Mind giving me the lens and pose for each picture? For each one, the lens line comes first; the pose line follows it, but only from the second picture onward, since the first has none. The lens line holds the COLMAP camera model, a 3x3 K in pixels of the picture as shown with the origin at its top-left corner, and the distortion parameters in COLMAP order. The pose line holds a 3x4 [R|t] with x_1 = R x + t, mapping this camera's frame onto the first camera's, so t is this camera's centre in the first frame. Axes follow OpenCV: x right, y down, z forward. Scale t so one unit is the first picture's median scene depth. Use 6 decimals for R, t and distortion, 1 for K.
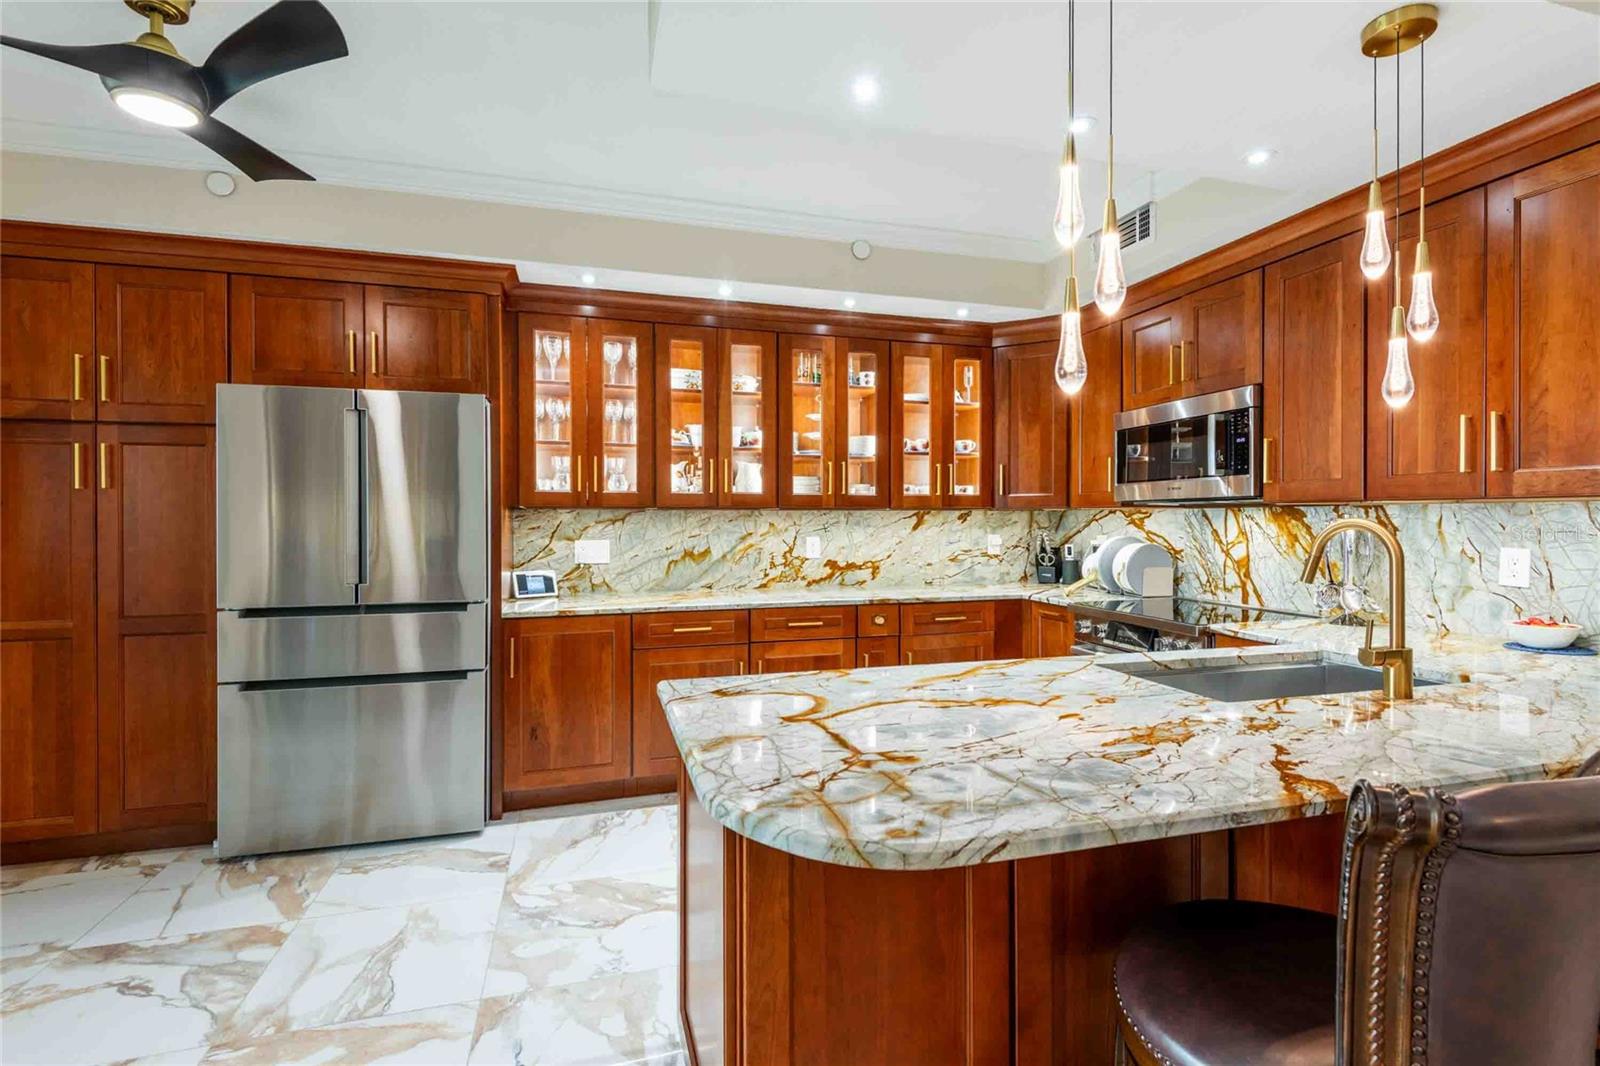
lens RADIAL K [[724.1, 0, 805.4], [0, 724.1, 521.4], [0, 0, 1]] dist [0.013983, -0.012211]
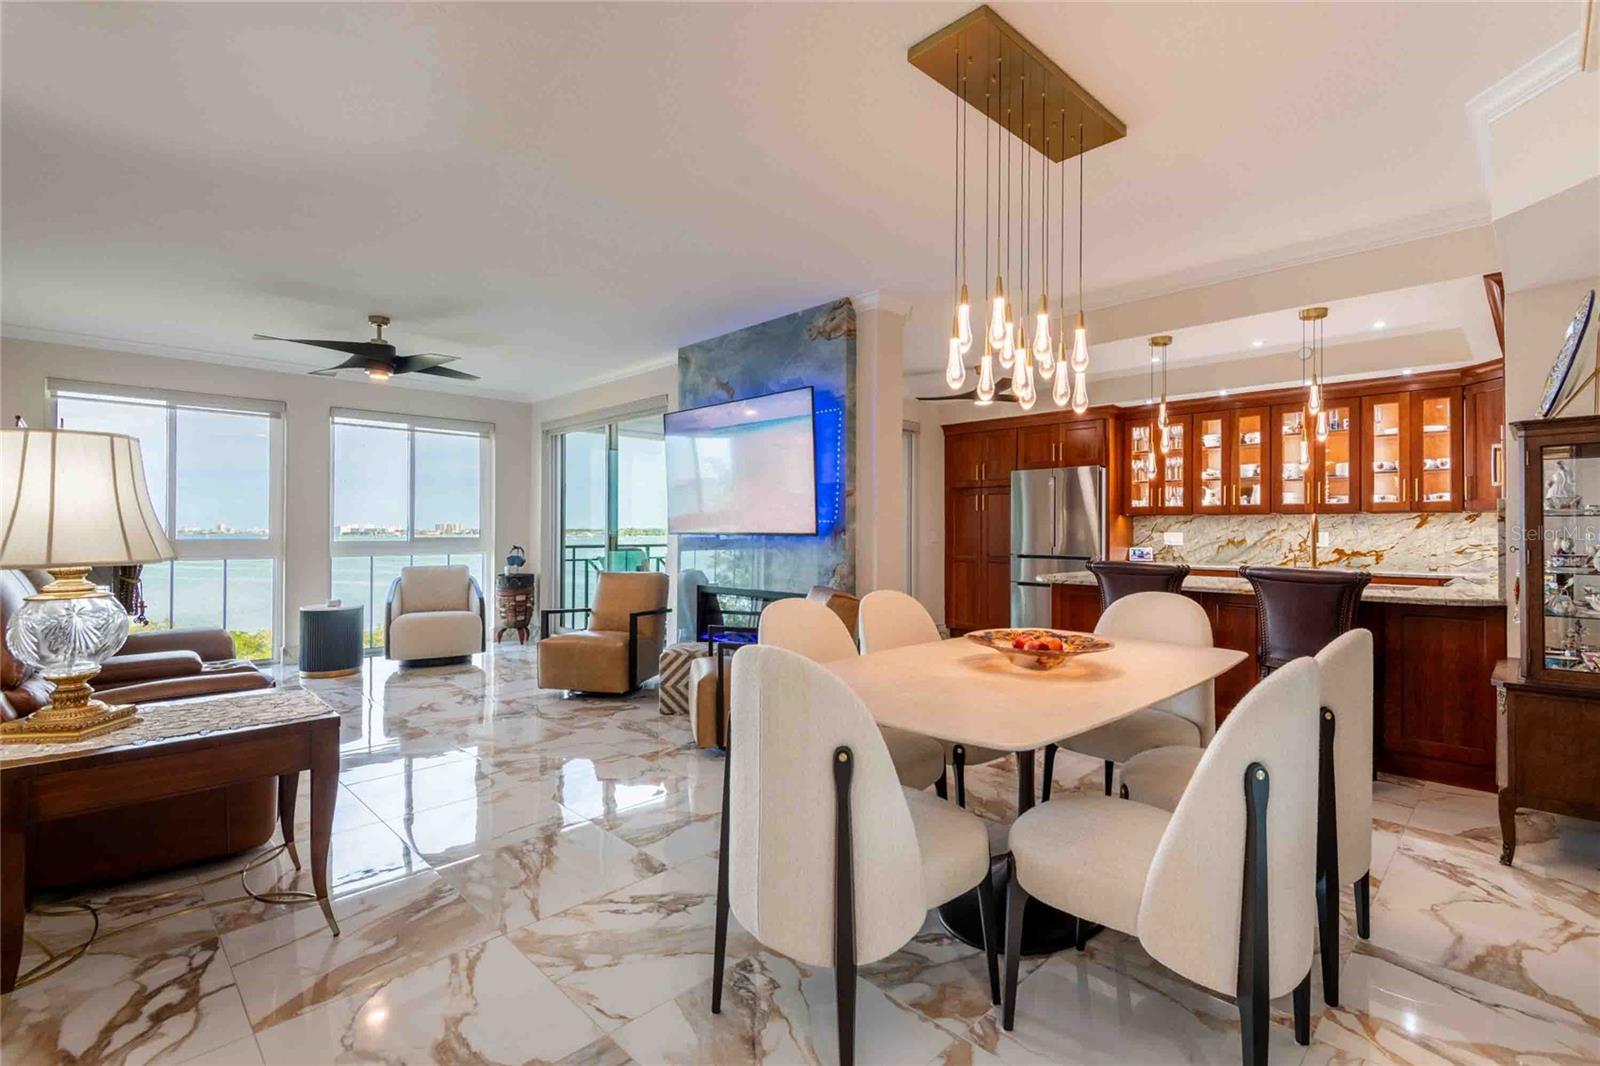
lens RADIAL K [[751.8, 0, 822.4], [0, 751.8, 523.7], [0, 0, 1]] dist [0.031576, -0.034593]
pose [[0.469219, -0.004749, -0.883069, 1.006020], [-0.006989, 0.999934, -0.009091, 0.028139], [0.883054, 0.010438, 0.469155, -0.697507]]
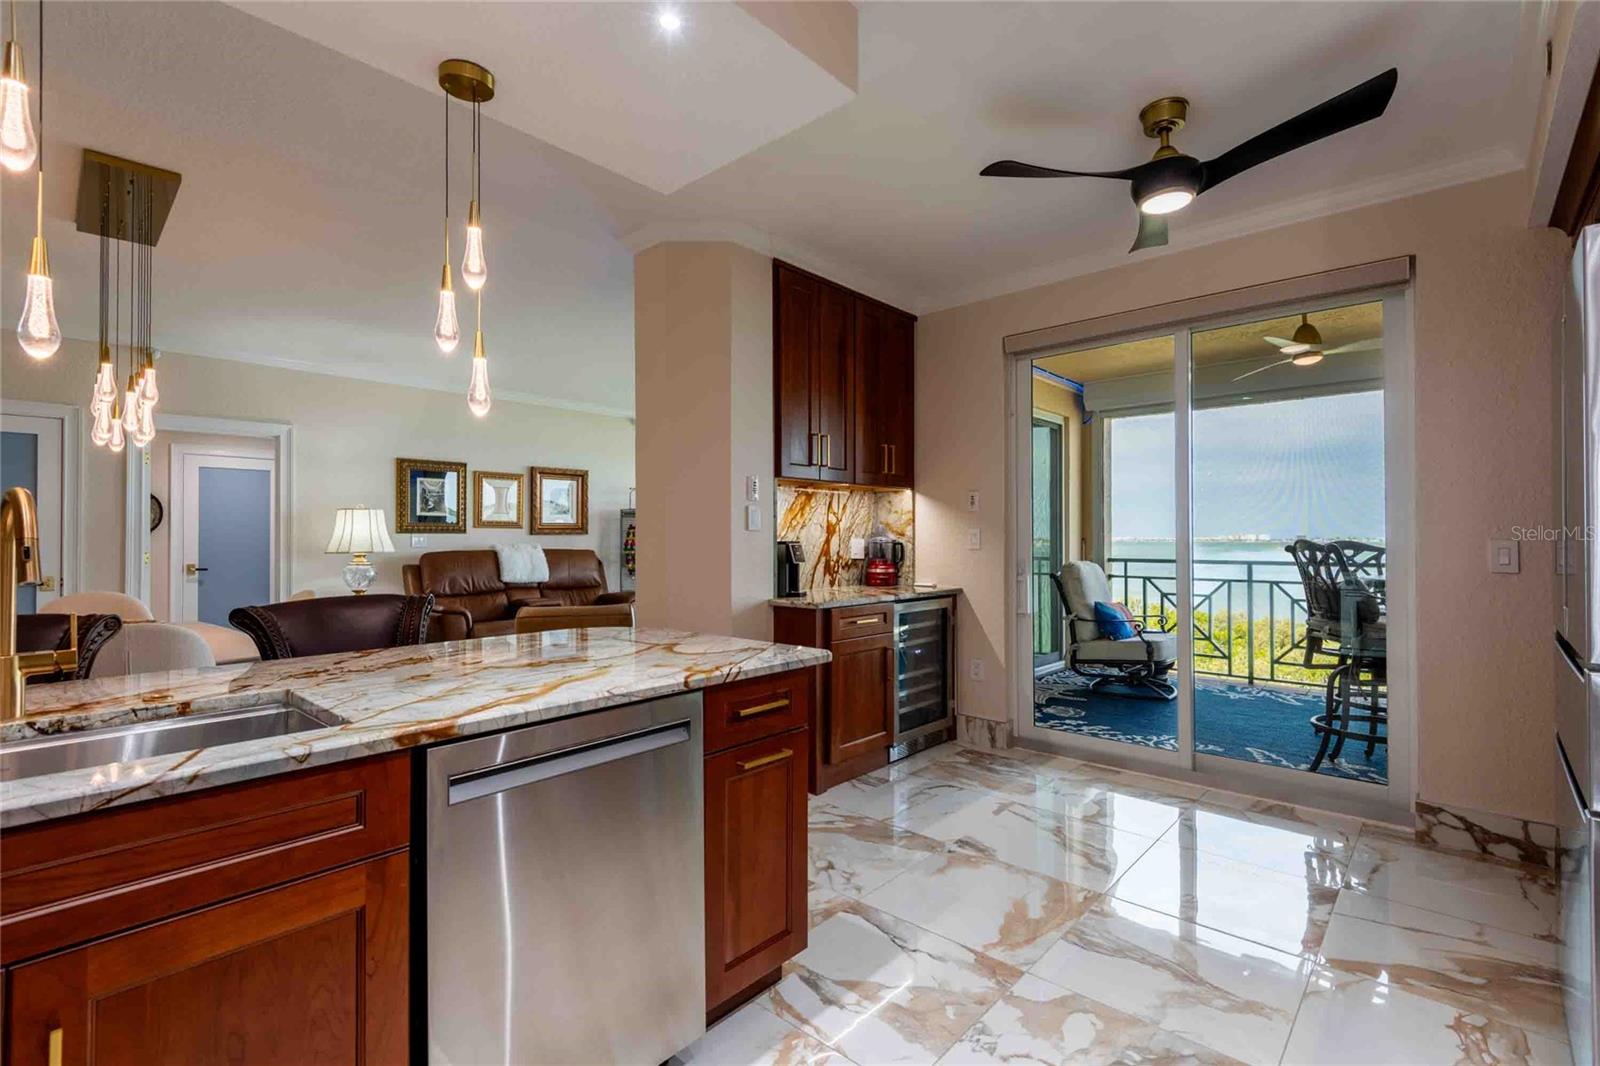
lens RADIAL K [[687.3, 0, 744.7], [0, 687.3, 531.6], [0, 0, 1]] dist [0.030149, -0.020658]
pose [[-0.886784, -0.002778, -0.462176, 0.203097], [-0.001208, 0.999992, -0.003695, 0.017484], [0.462183, -0.002718, -0.886780, 0.927790]]
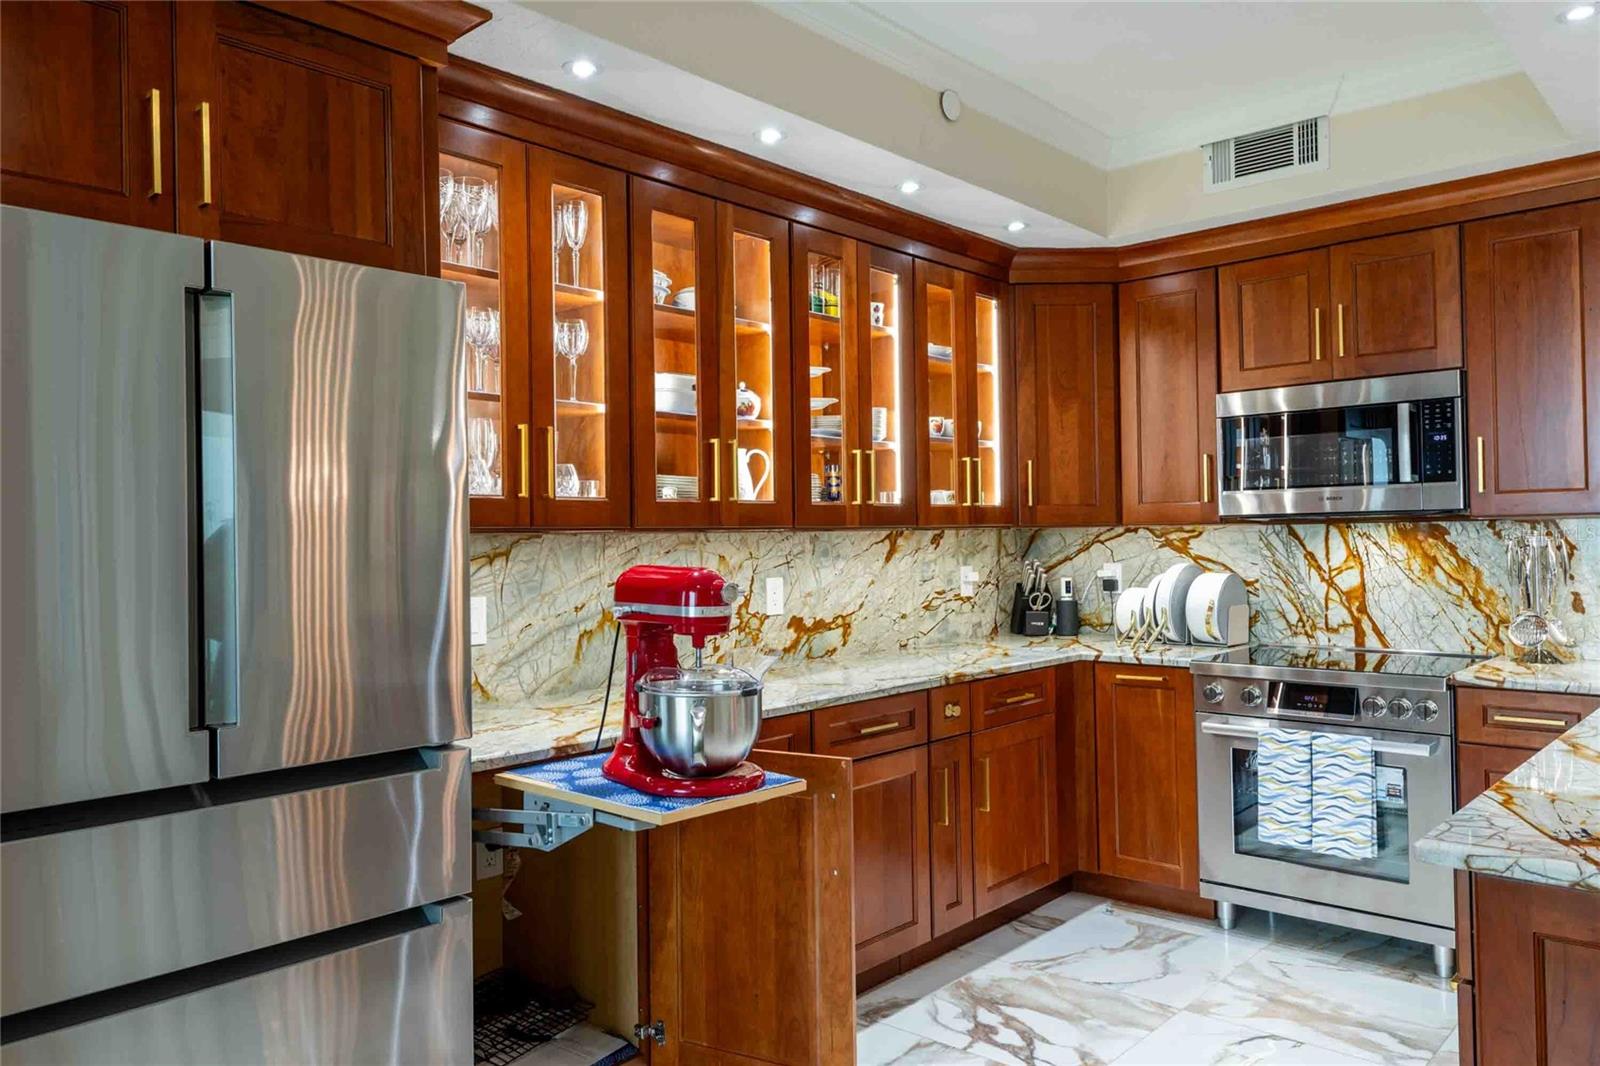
lens RADIAL K [[1157.0, 0, 758.5], [0, 1157.0, 520.4], [0, 0, 1]] dist [0.002611, -0.008257]
pose [[0.858855, -0.004534, 0.512199, -0.534241], [0.016048, 0.999708, -0.018060, -0.008900], [-0.511967, 0.023731, 0.858677, 0.239589]]
